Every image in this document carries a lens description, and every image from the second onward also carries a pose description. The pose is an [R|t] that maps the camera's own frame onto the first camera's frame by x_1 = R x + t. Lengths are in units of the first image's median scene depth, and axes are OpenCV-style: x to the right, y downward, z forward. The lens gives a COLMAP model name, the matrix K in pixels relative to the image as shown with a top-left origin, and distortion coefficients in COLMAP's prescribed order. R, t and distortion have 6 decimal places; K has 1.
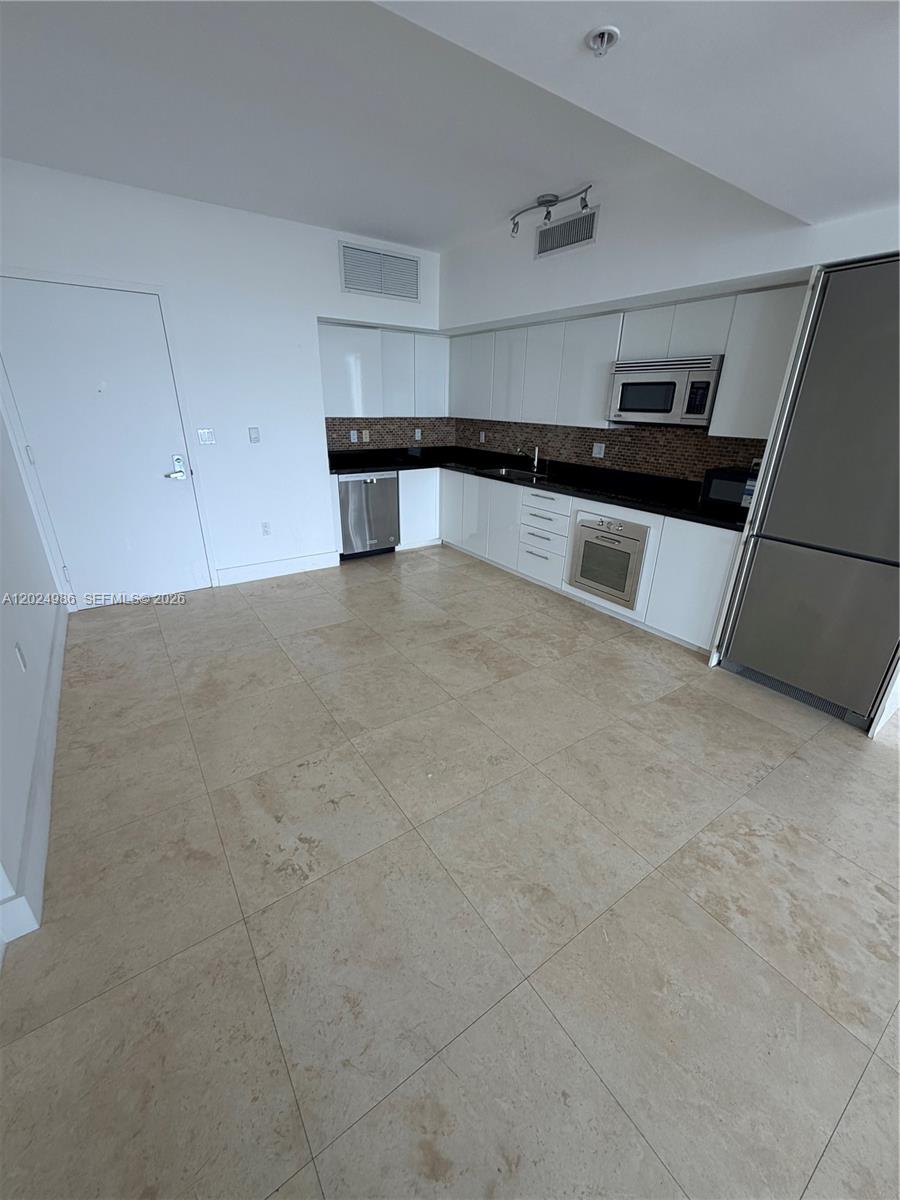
lens RADIAL K [[479.4, 0, 450.0], [0, 479.4, 600.0], [0, 0, 1]] dist [0.000678, -0.000379]
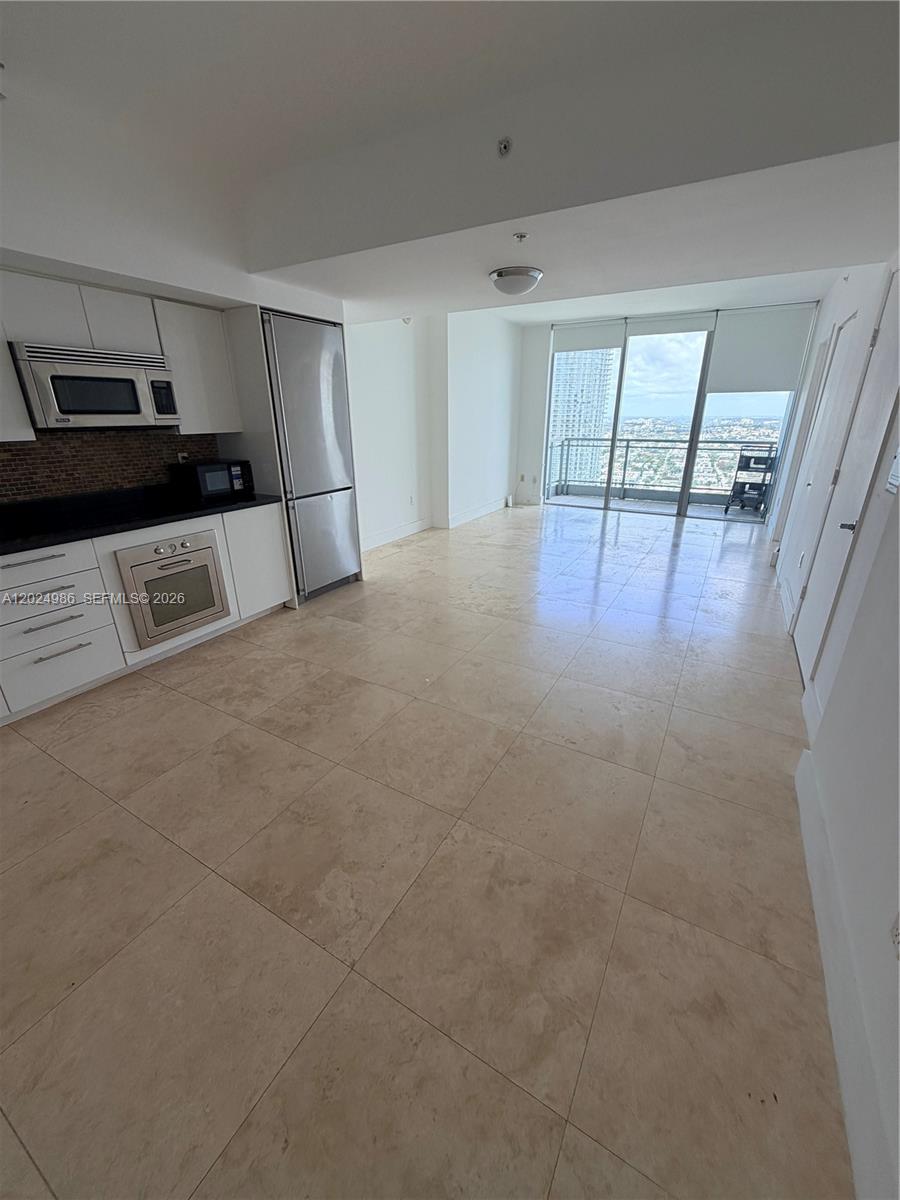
lens RADIAL K [[479.4, 0, 450.0], [0, 479.4, 600.0], [0, 0, 1]] dist [0.000678, -0.000379]
pose [[-0.432129, -0.343241, 0.833936, -0.673812], [0.340859, 0.793968, 0.503417, -0.373176], [-0.834913, 0.501796, -0.226100, 0.906254]]
